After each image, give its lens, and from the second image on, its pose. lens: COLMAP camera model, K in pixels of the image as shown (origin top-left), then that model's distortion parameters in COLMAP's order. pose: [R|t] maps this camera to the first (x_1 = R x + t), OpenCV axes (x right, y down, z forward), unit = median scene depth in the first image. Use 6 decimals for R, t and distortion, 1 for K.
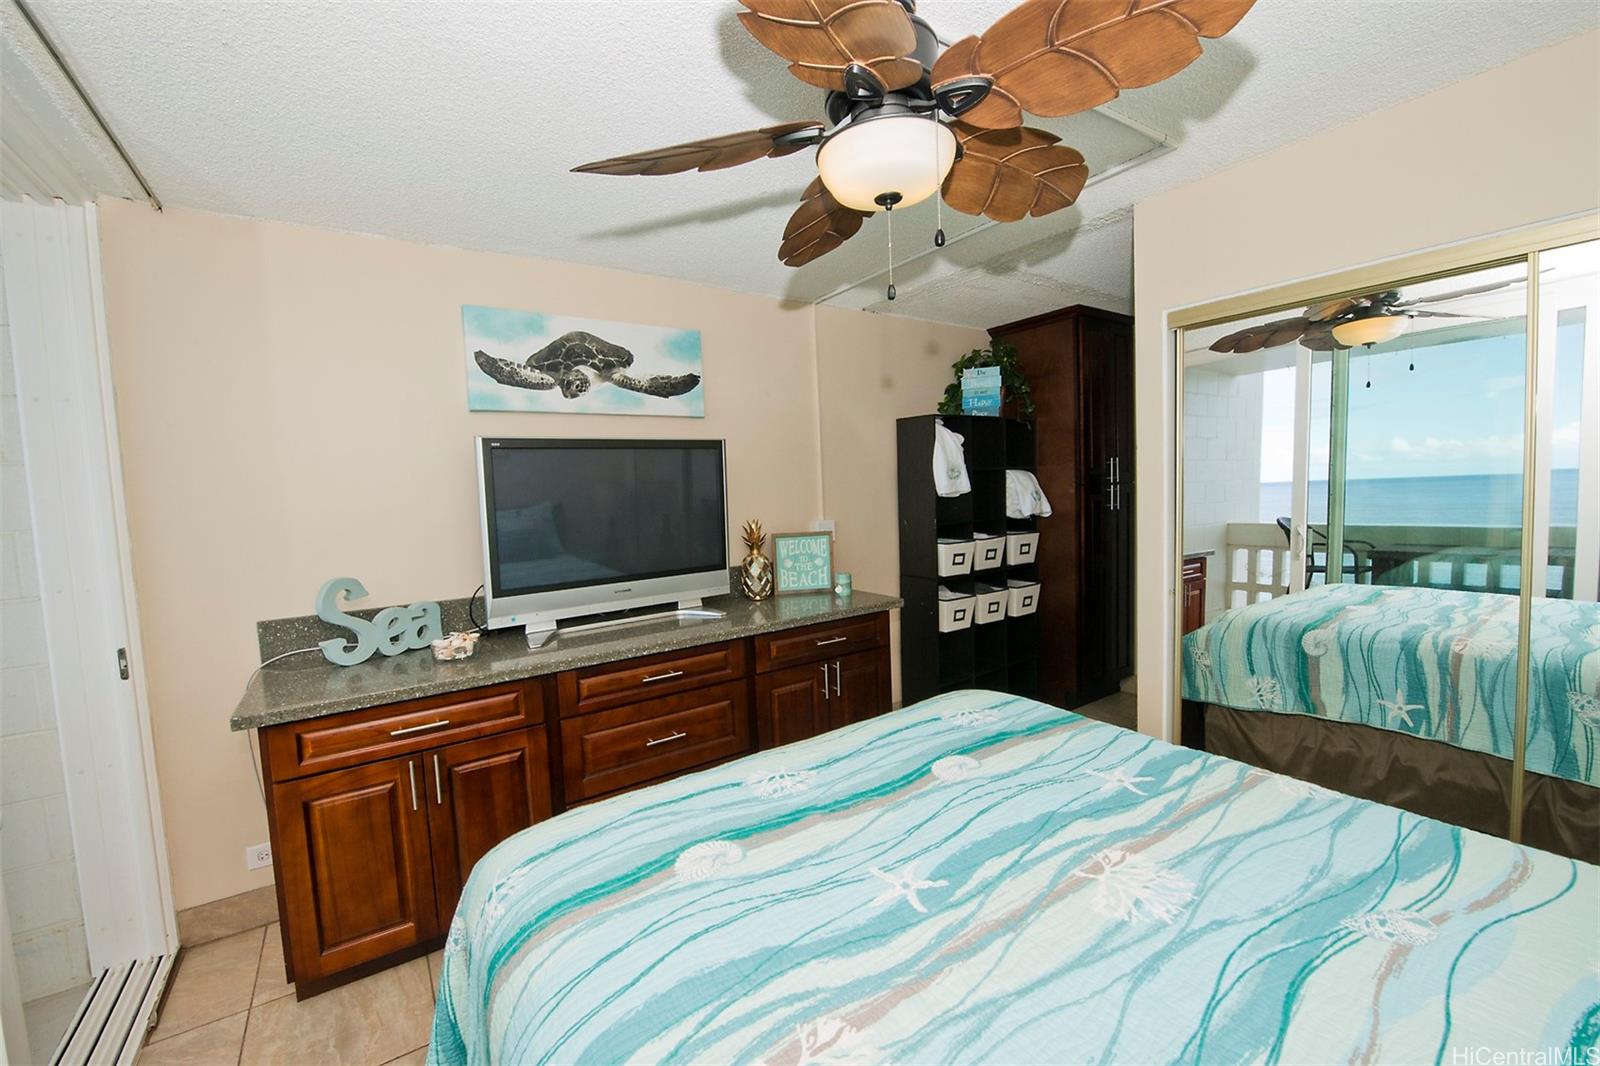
lens RADIAL K [[644.5, 0, 800.0], [0, 644.5, 533.0], [0, 0, 1]] dist [-0.017939, -0.000252]
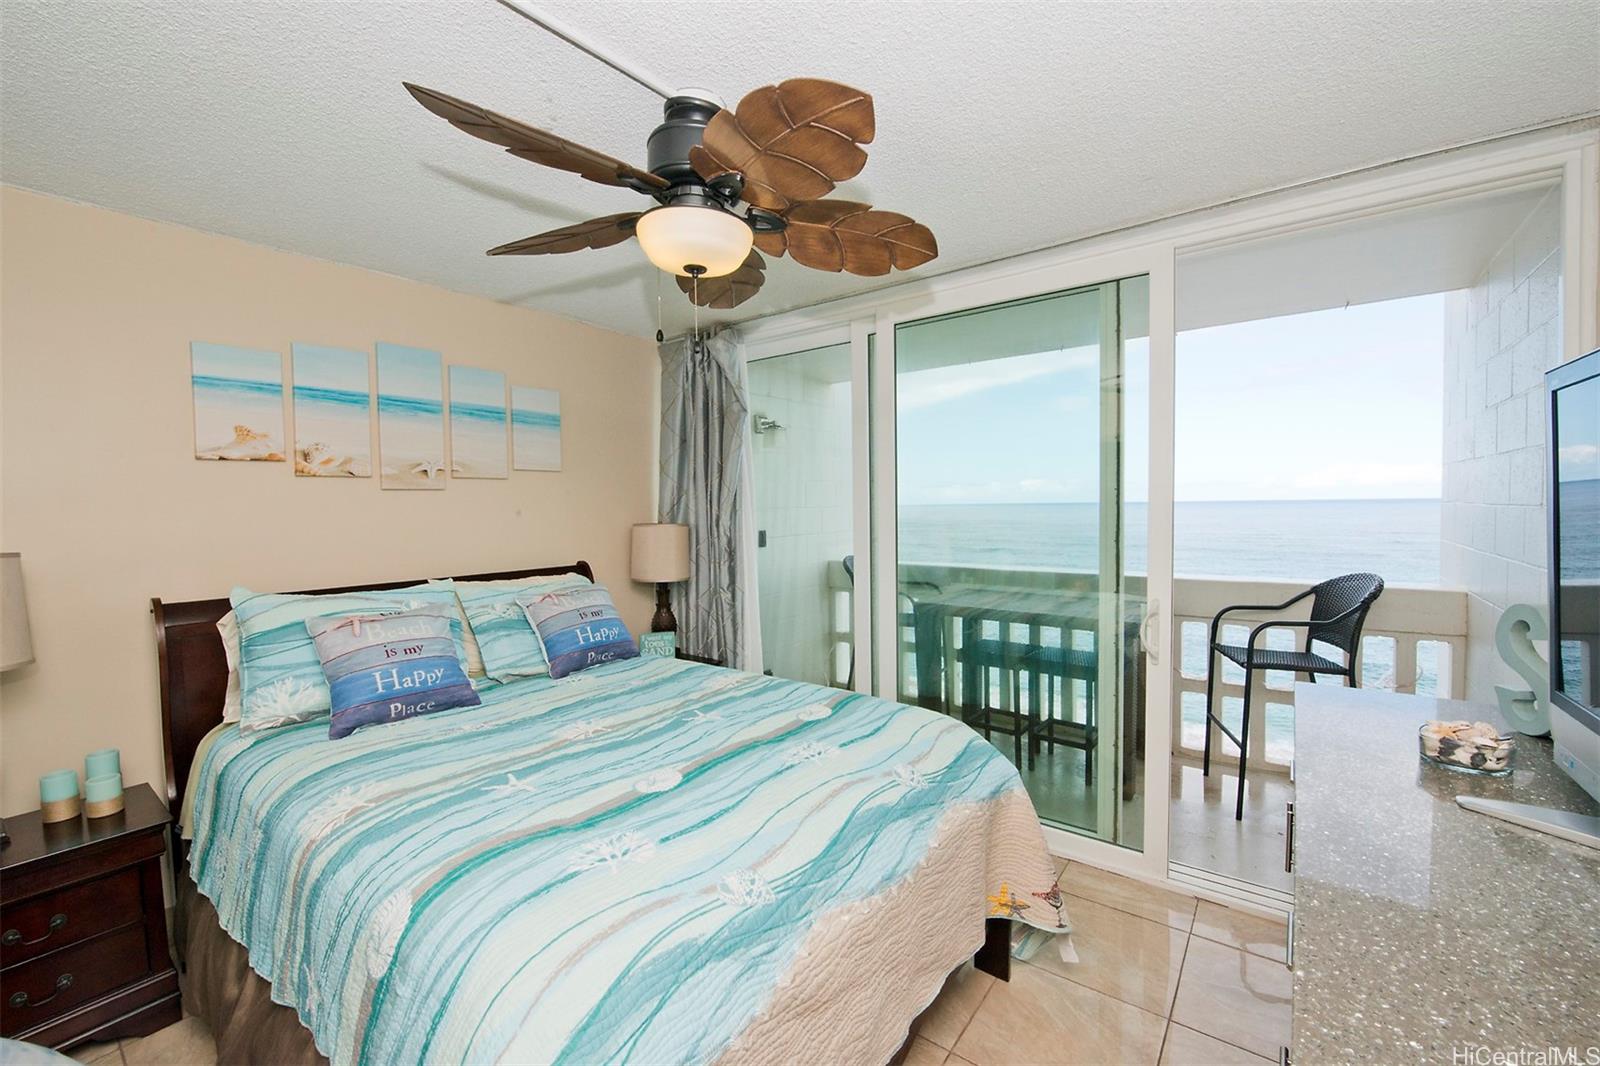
lens RADIAL K [[644.5, 0, 800.0], [0, 644.5, 533.0], [0, 0, 1]] dist [-0.017939, -0.000252]
pose [[-0.946083, 0.065781, -0.317174, 0.473617], [0.029965, 0.992737, 0.116511, -0.217543], [0.322535, 0.100725, -0.941183, 2.886294]]
